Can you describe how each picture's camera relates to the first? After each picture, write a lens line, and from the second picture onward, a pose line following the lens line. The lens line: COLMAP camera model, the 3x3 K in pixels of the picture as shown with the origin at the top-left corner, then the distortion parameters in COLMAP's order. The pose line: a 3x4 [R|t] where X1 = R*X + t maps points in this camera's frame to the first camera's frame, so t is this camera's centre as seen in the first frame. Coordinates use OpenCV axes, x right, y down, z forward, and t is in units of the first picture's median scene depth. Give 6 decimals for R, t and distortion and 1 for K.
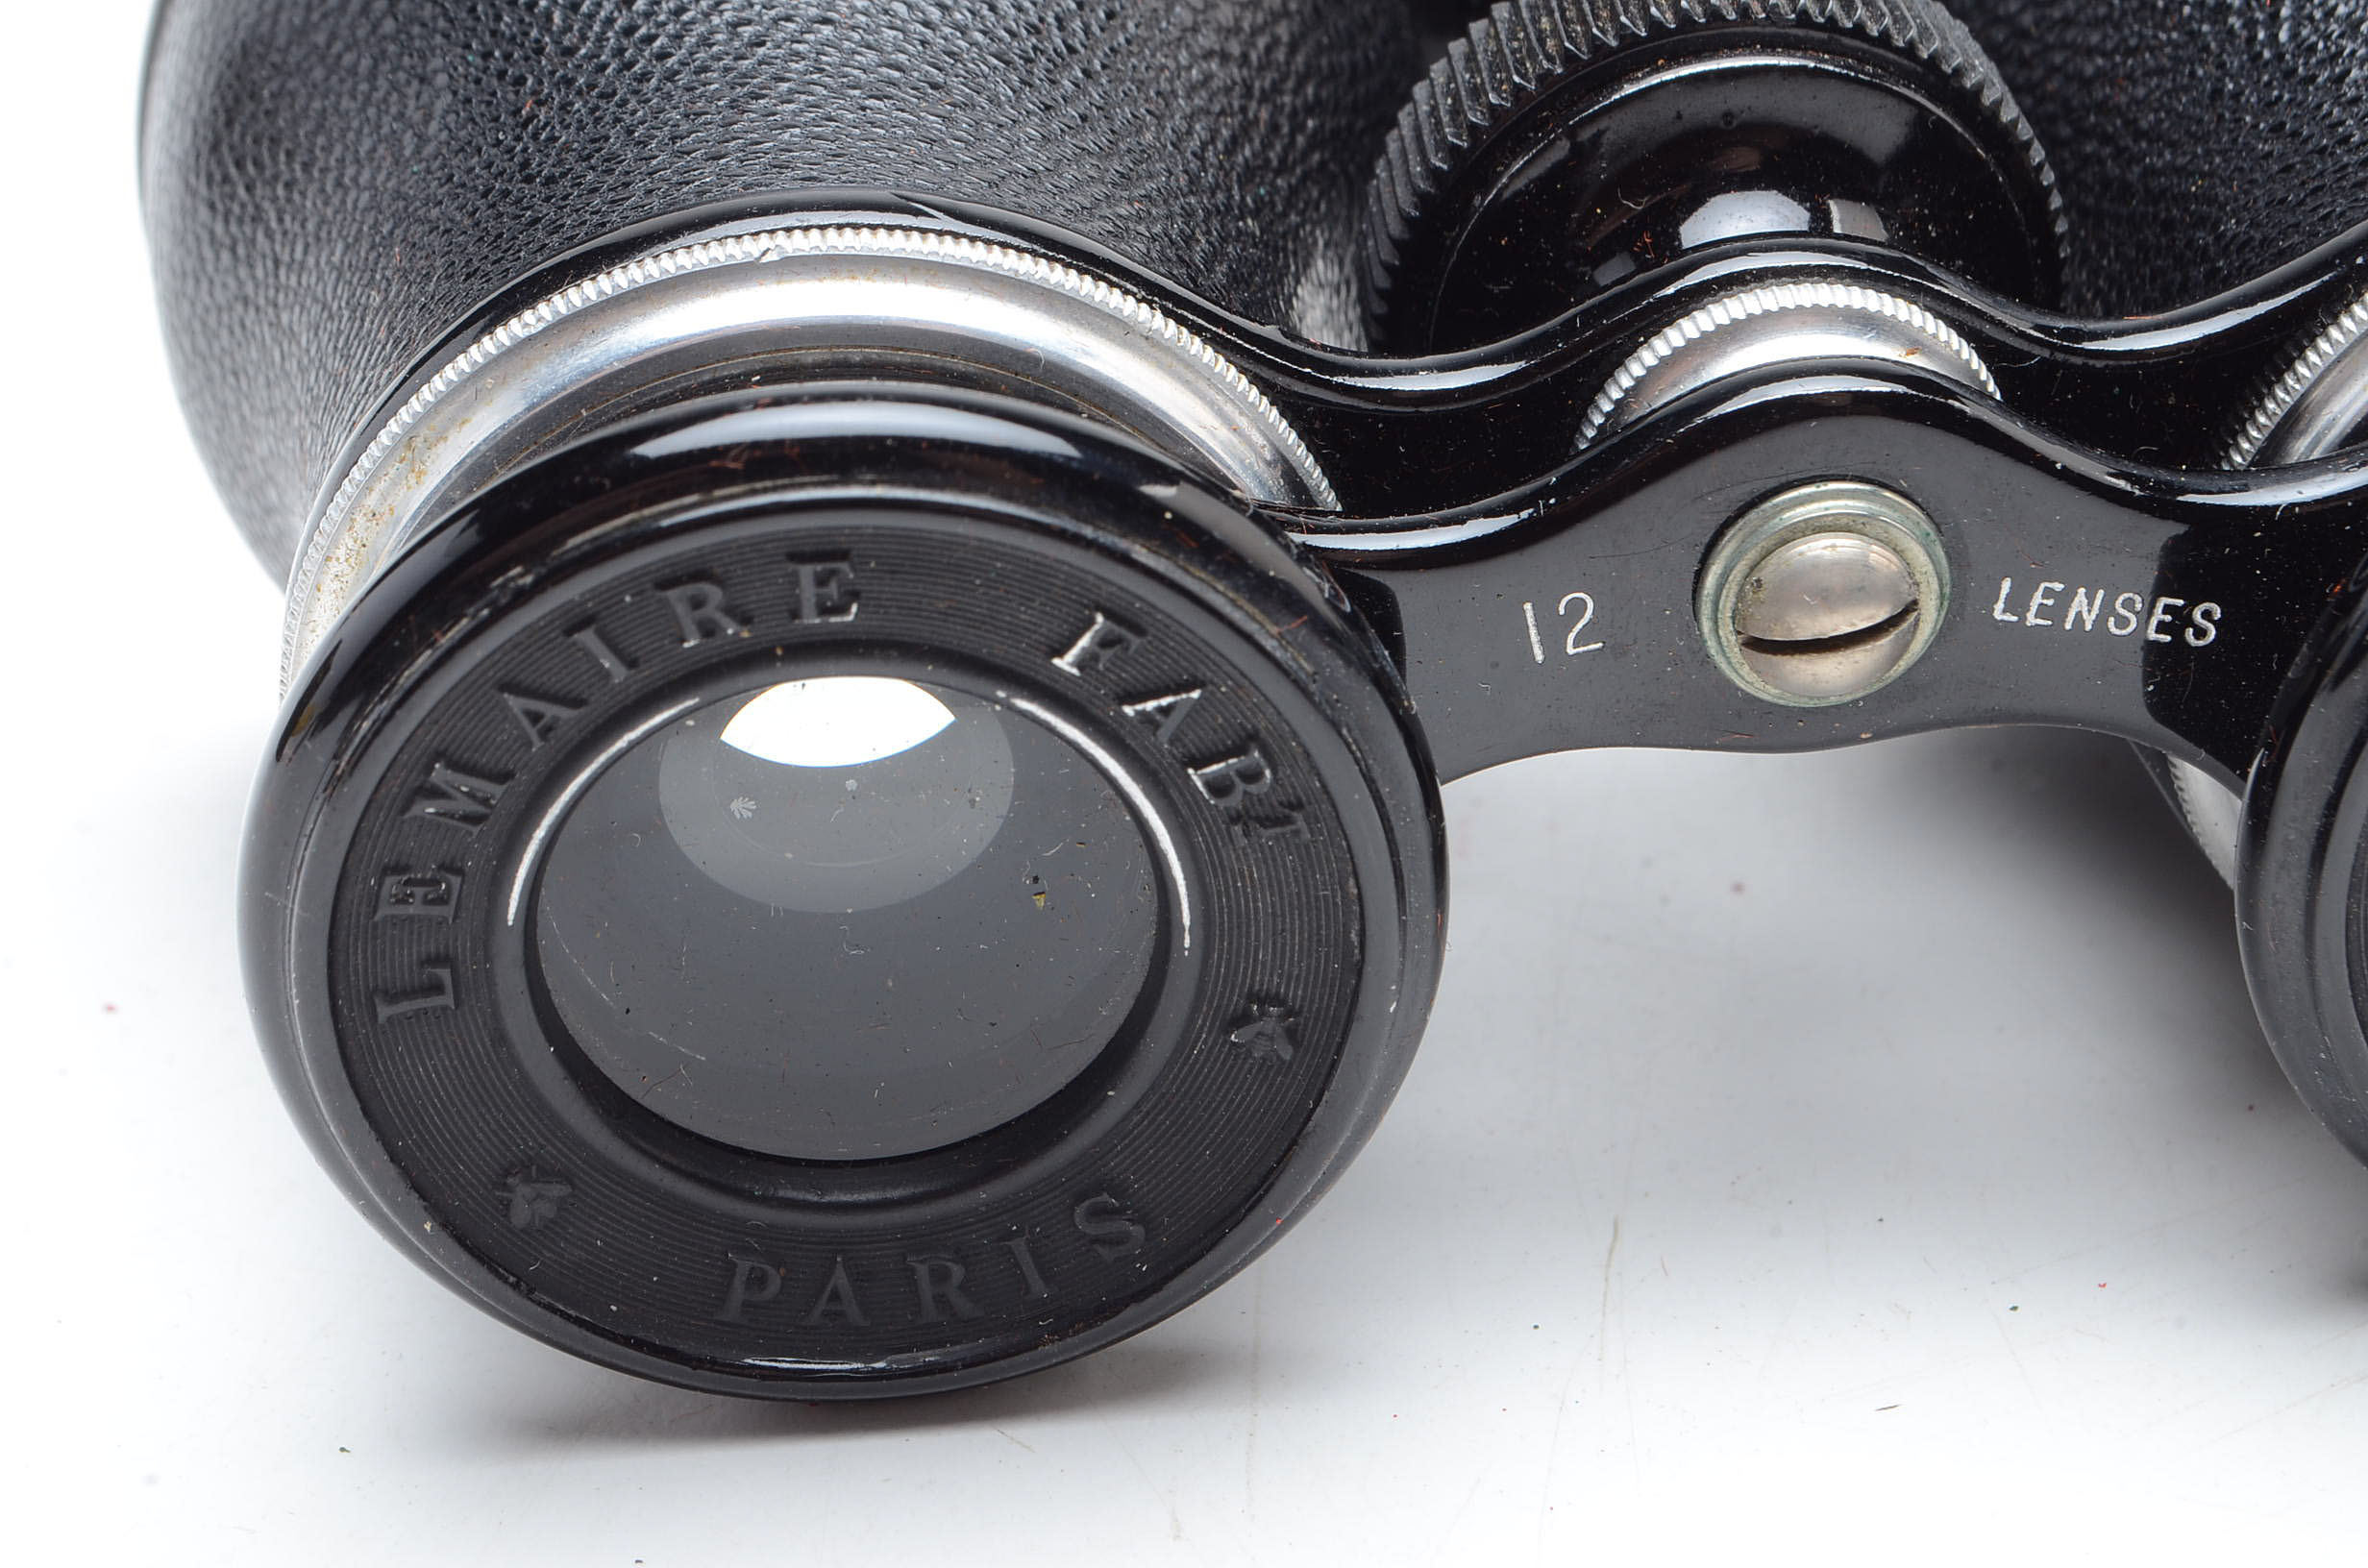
lens RADIAL K [[5496.9, 0, 1189.3], [0, 5496.9, 799.7], [0, 0, 1]] dist [0.084062, 0.000000]
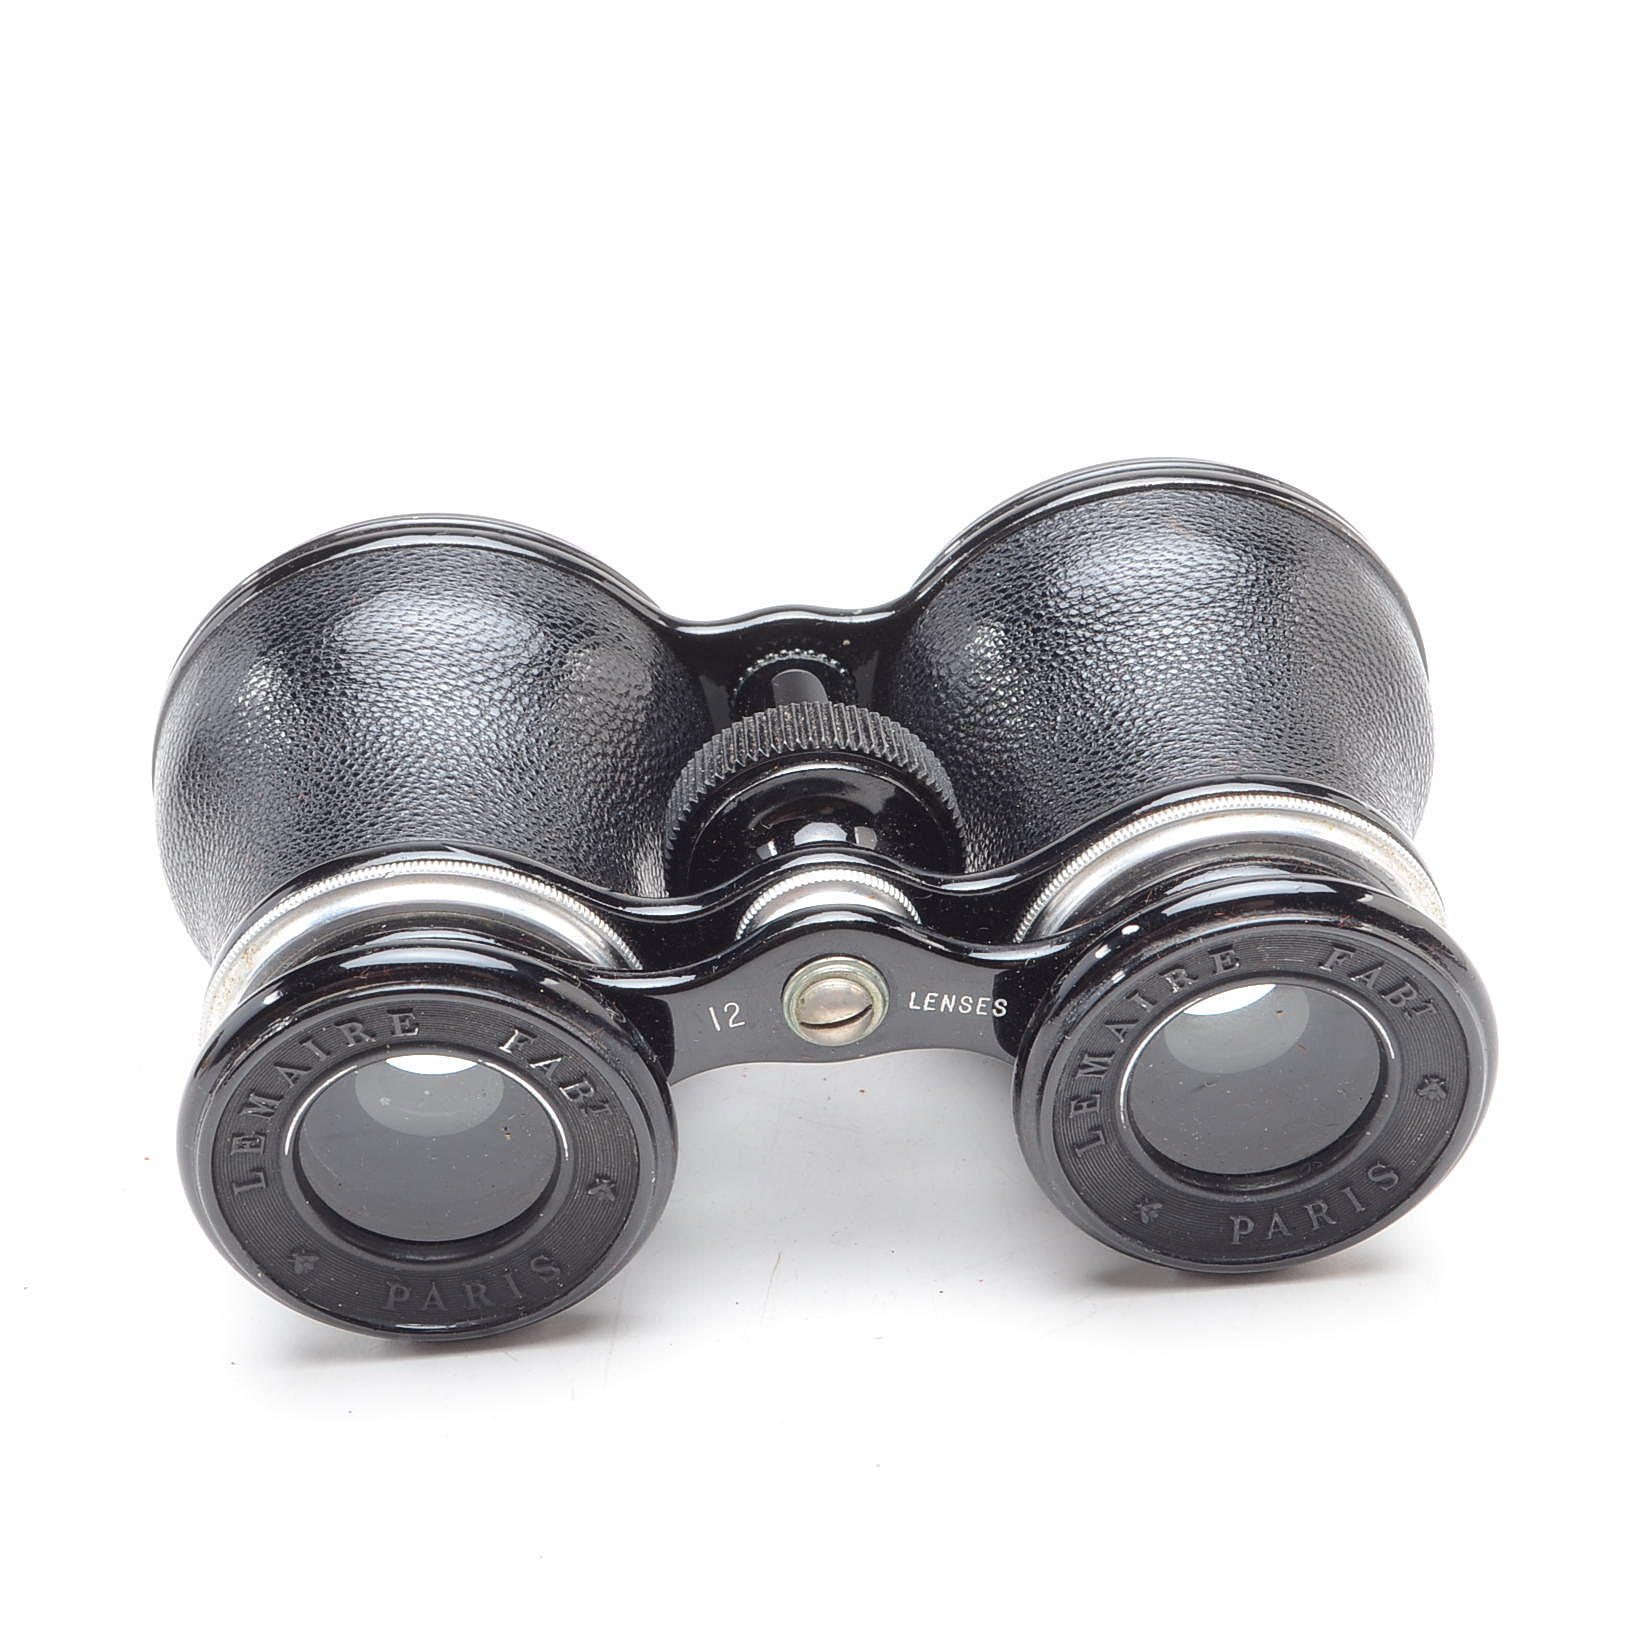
lens RADIAL K [[3417.5, 0, 810.8], [0, 3417.5, 807.7], [0, 0, 1]] dist [-0.026595, 0.000000]
pose [[0.998994, -0.019639, -0.040303, 0.164378], [0.019633, 0.999807, -0.000544, -0.119419], [0.040306, -0.000248, 0.999187, -0.477793]]
